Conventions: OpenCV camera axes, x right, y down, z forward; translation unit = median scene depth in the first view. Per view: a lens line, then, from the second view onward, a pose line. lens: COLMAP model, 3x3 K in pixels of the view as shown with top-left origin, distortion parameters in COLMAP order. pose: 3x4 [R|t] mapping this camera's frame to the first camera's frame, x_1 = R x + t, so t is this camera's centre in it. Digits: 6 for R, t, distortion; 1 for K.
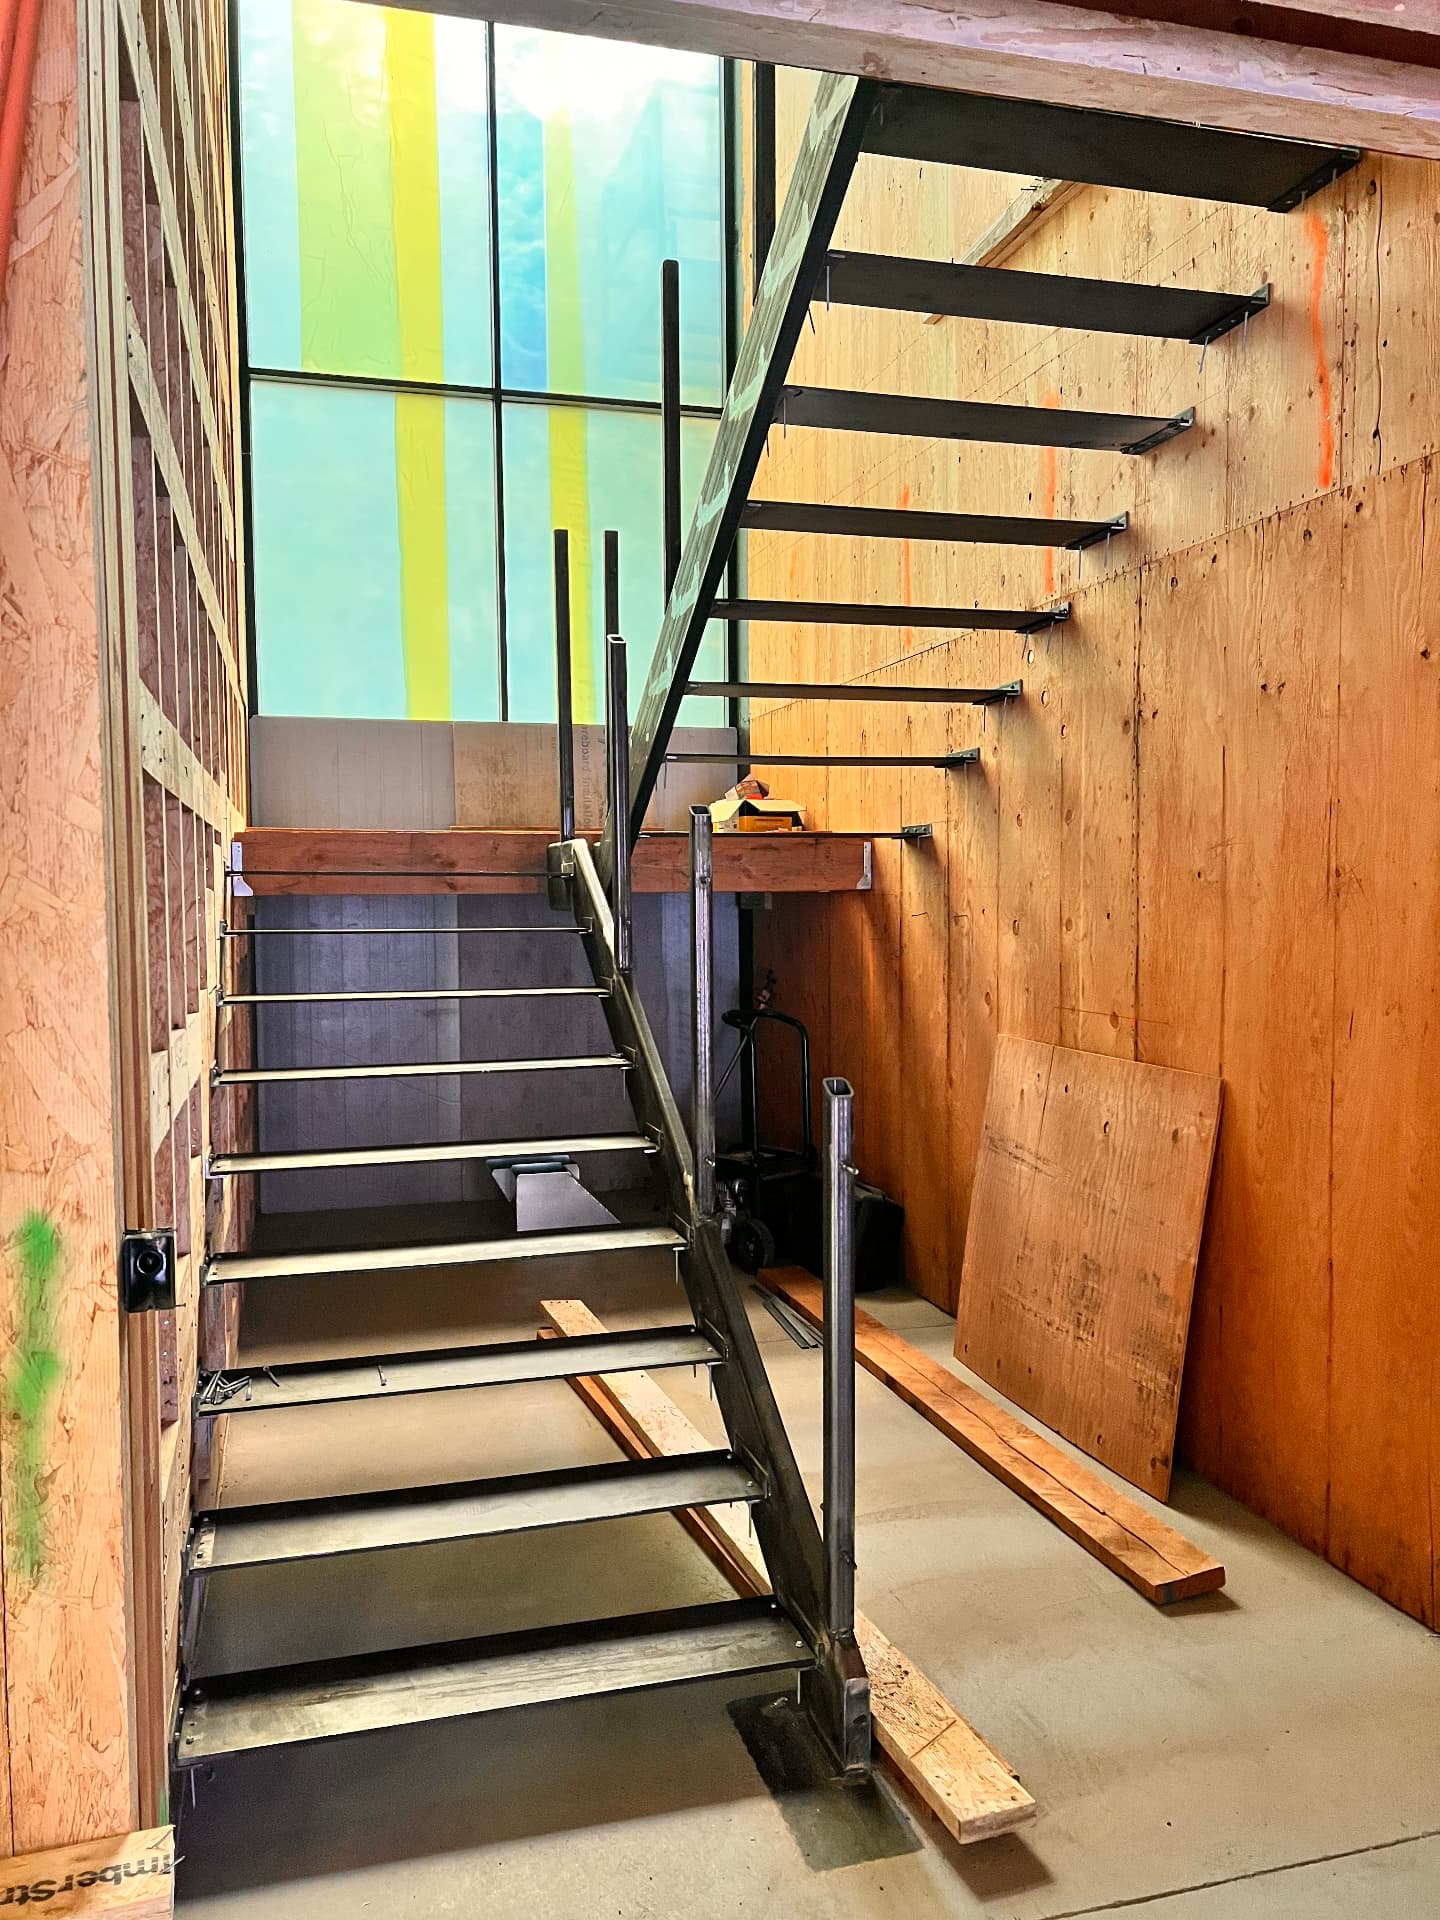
lens RADIAL K [[1441.4, 0, 714.6], [0, 1441.4, 962.8], [0, 0, 1]] dist [0.031729, -0.042913]
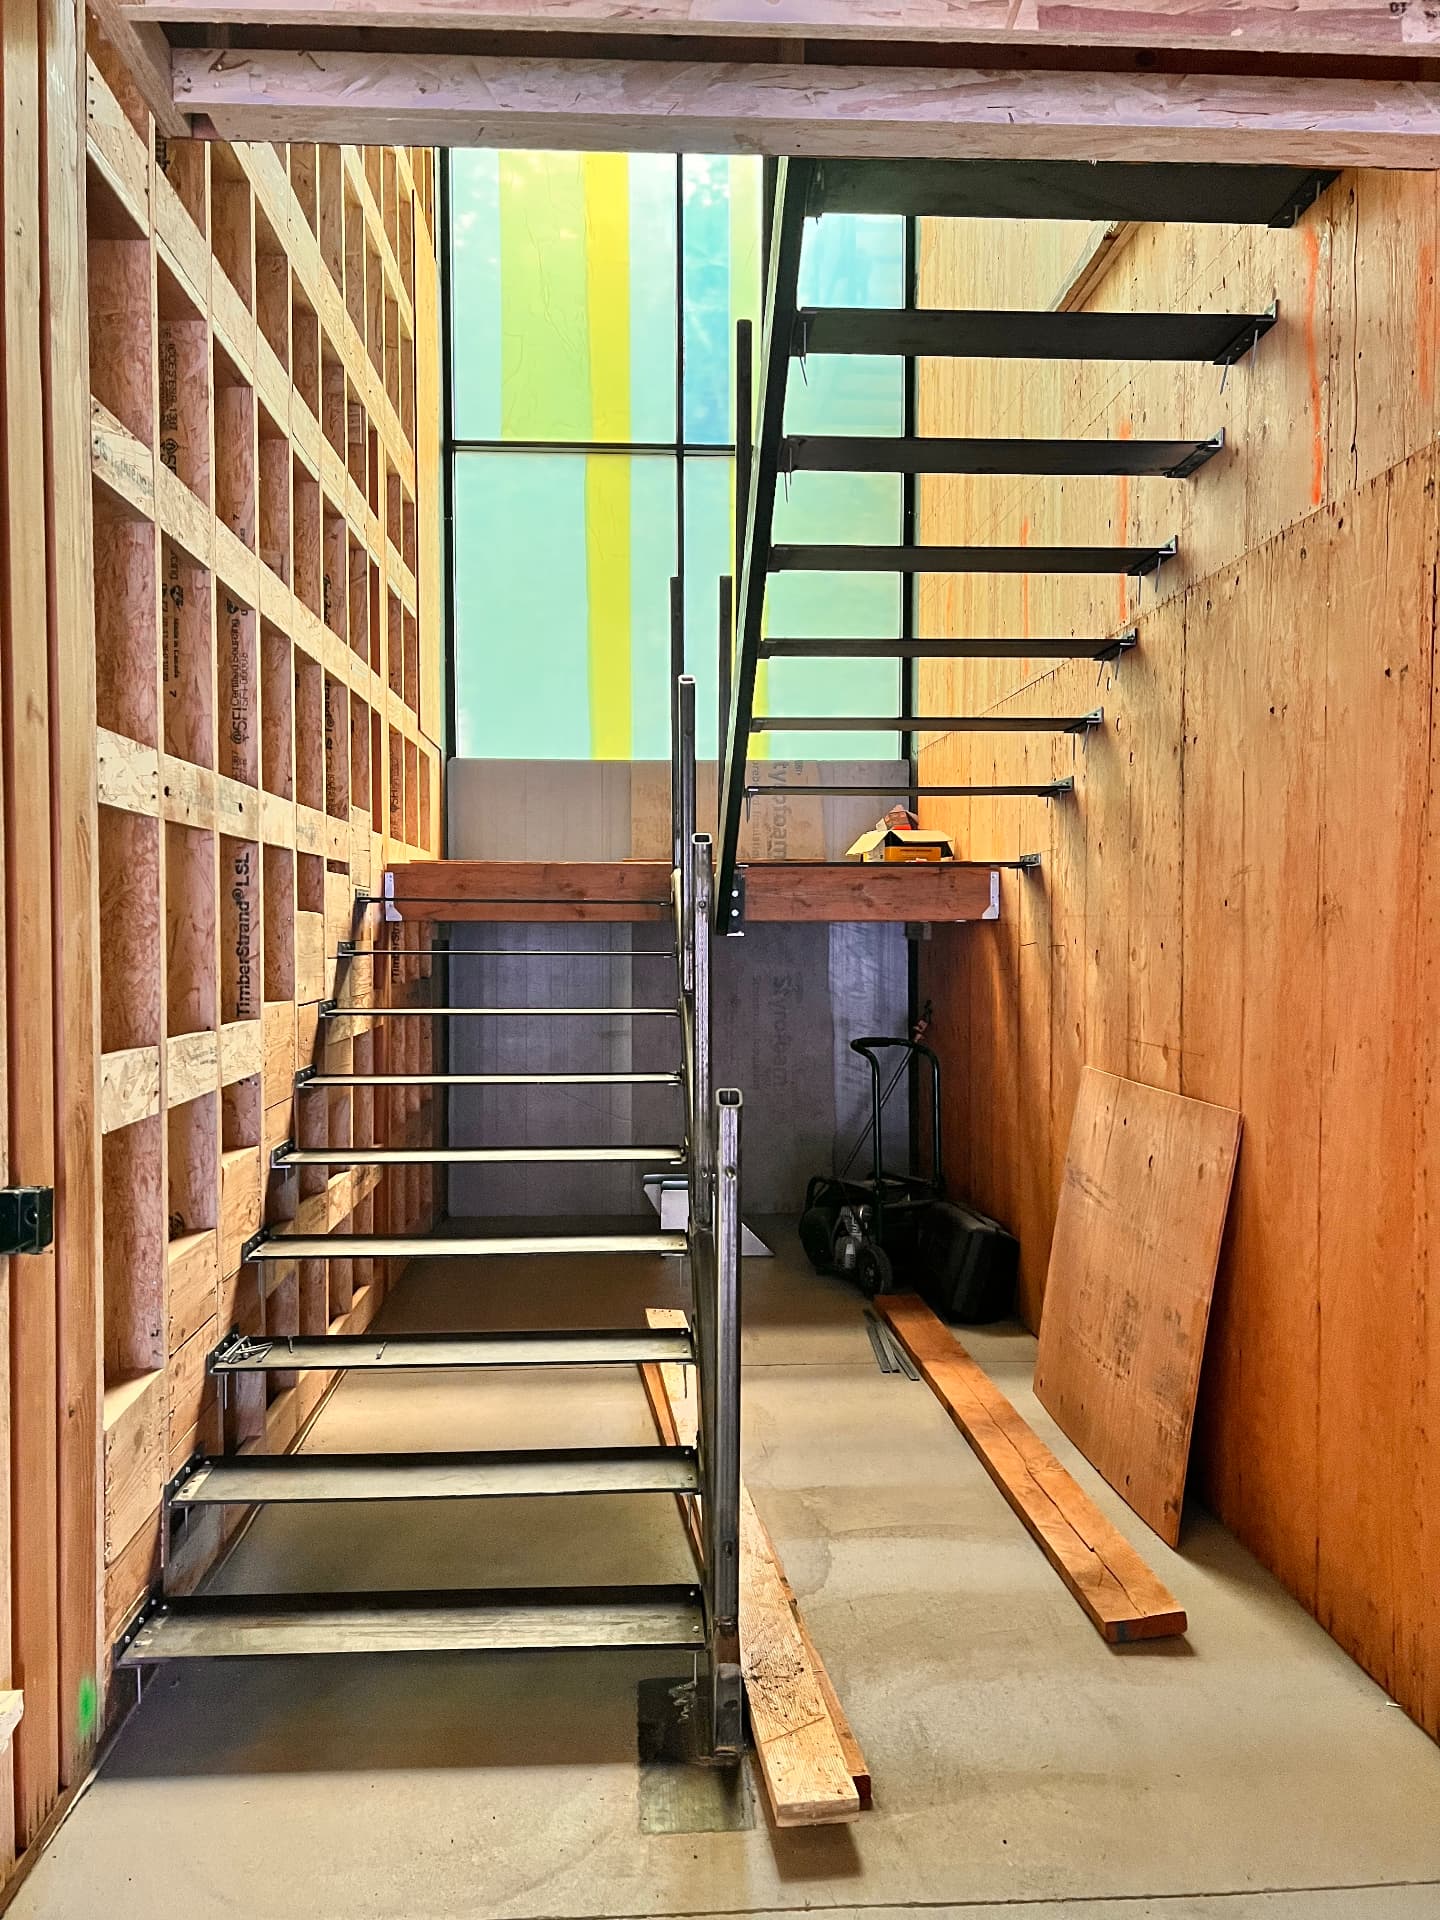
lens RADIAL K [[1441.4, 0, 710.6], [0, 1441.4, 961.9], [0, 0, 1]] dist [0.031729, -0.042913]
pose [[0.975939, 0.013765, -0.217609, 0.218999], [-0.019177, 0.999557, -0.022778, 0.008089], [0.217199, 0.026403, 0.975770, -0.026498]]
